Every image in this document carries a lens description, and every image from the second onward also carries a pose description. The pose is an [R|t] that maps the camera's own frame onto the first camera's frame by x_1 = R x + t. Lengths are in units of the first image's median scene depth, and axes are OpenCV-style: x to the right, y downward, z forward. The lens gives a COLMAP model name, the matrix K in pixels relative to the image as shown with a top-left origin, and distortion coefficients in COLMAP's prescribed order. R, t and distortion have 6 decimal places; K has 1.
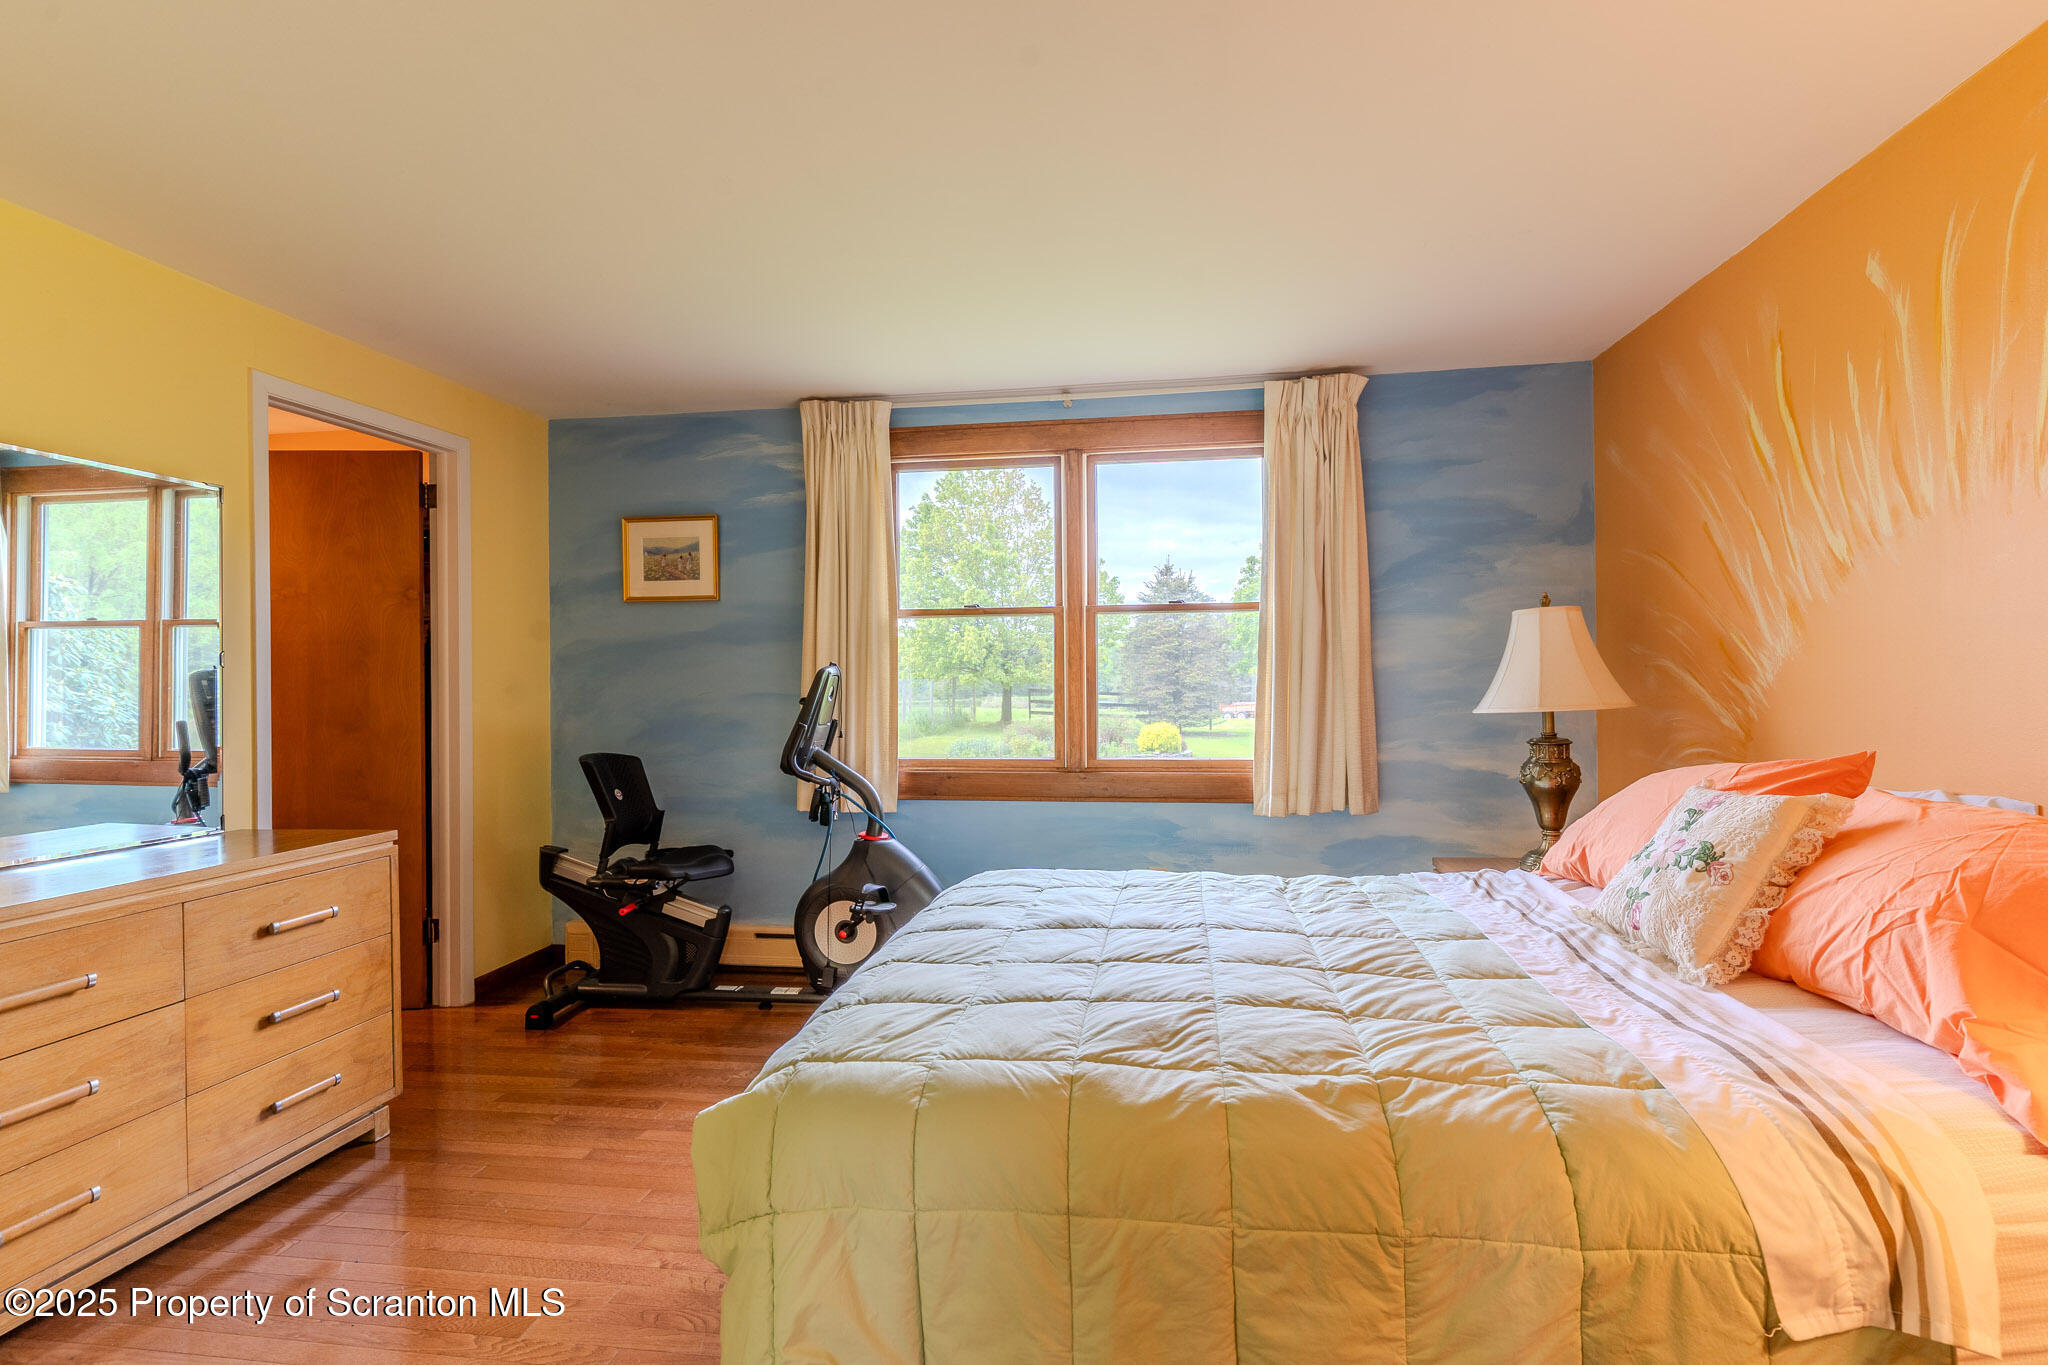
lens RADIAL K [[996.4, 0, 1027.1], [0, 996.4, 676.6], [0, 0, 1]] dist [0.010568, -0.001342]
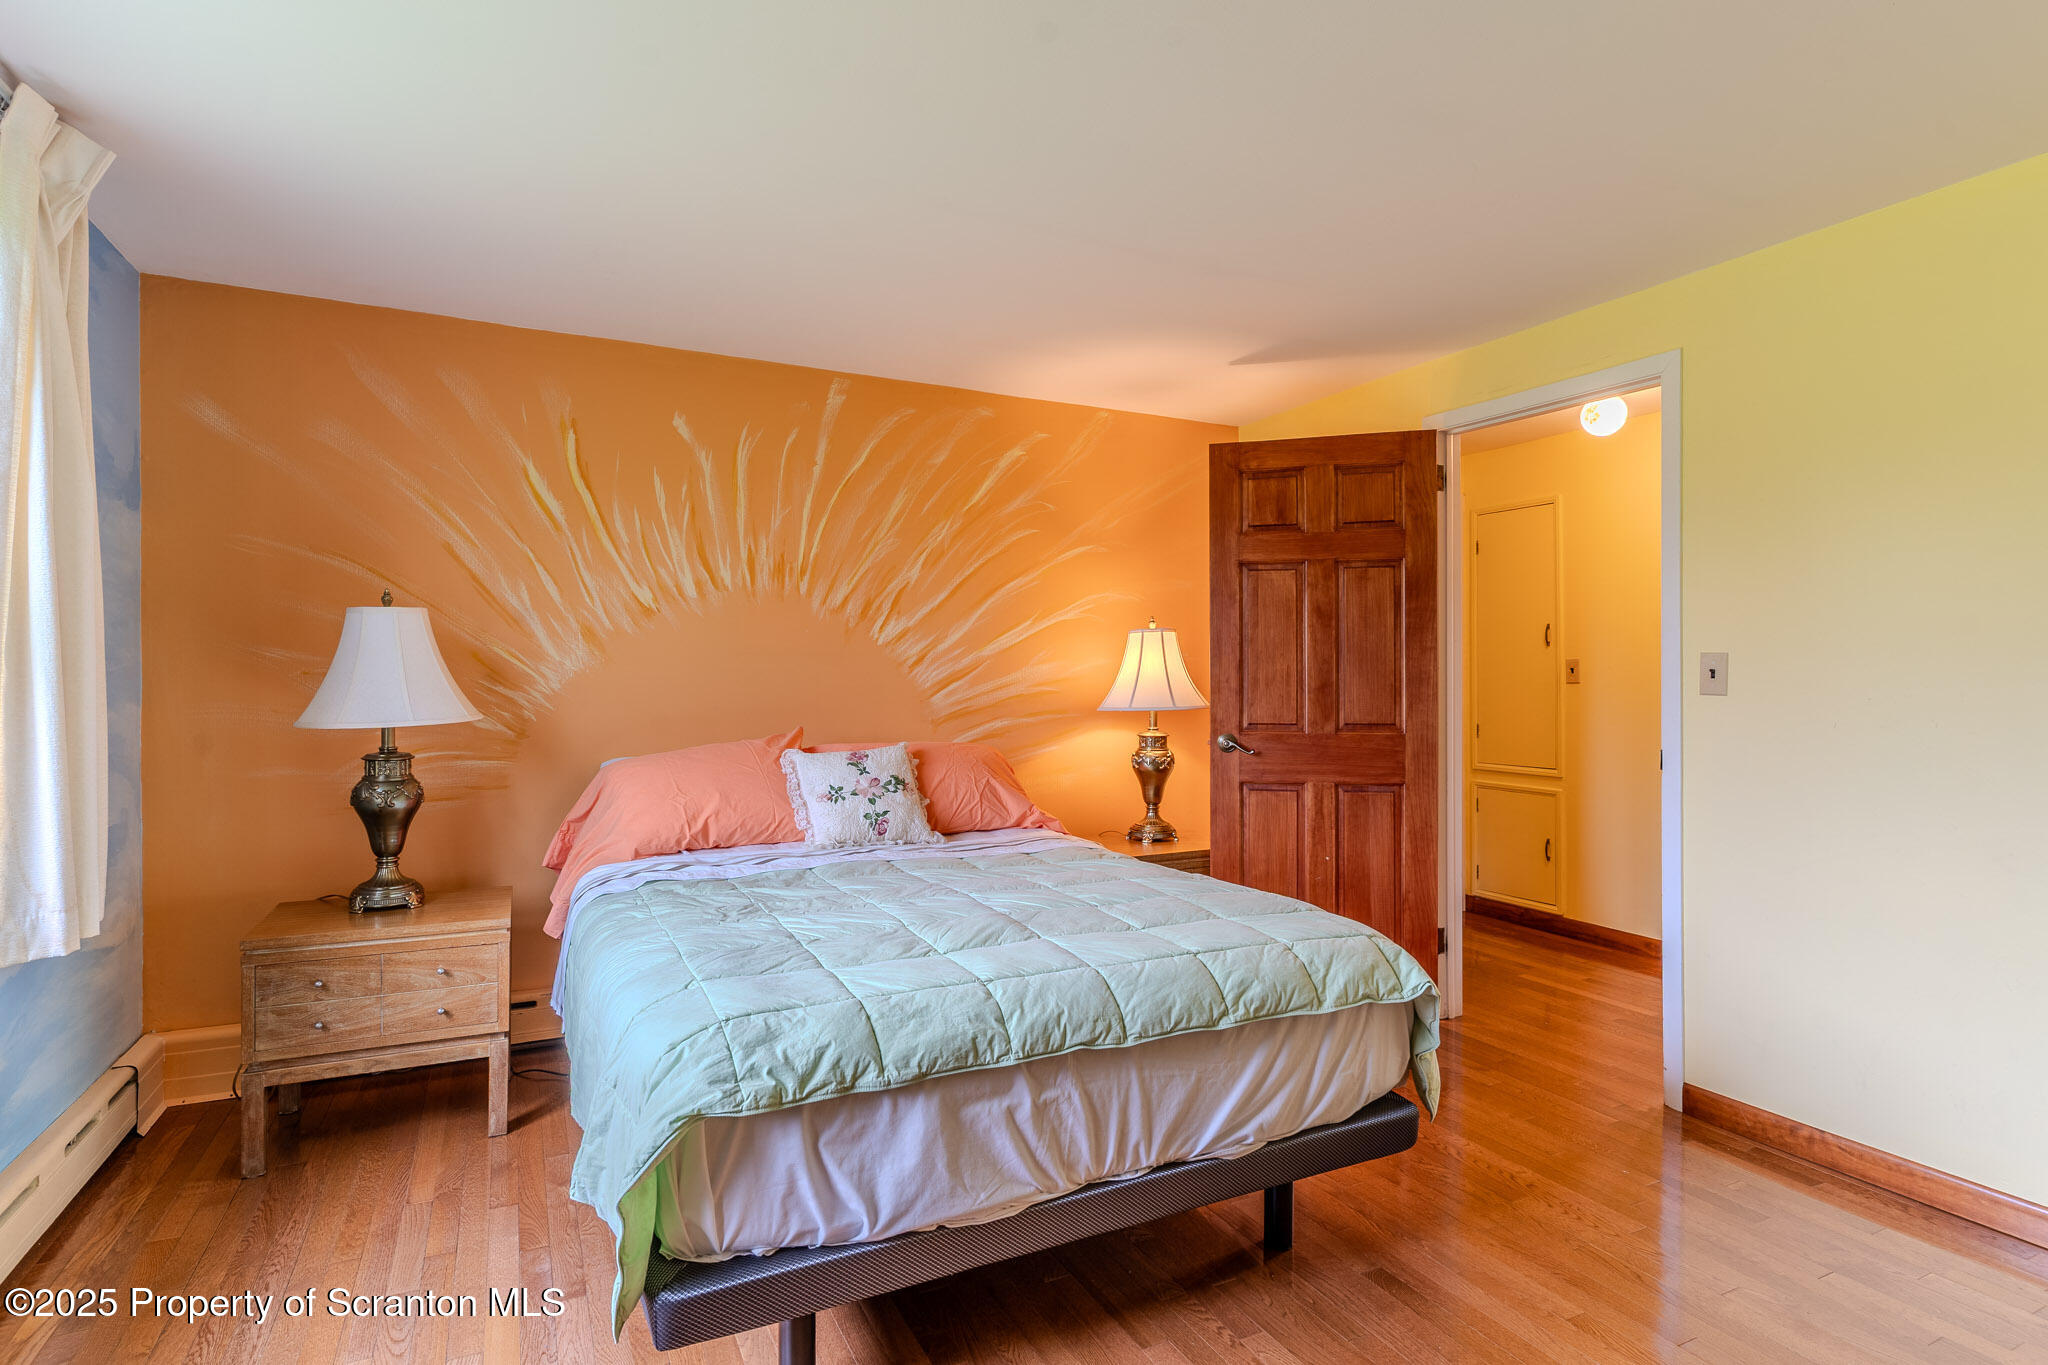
lens RADIAL K [[996.4, 0, 1027.4], [0, 996.4, 692.0], [0, 0, 1]] dist [0.010568, -0.001342]
pose [[-0.553085, 0.004719, 0.833111, -0.691614], [0.005226, 0.999984, -0.002195, 0.015876], [-0.833108, 0.003140, -0.553101, 1.300742]]
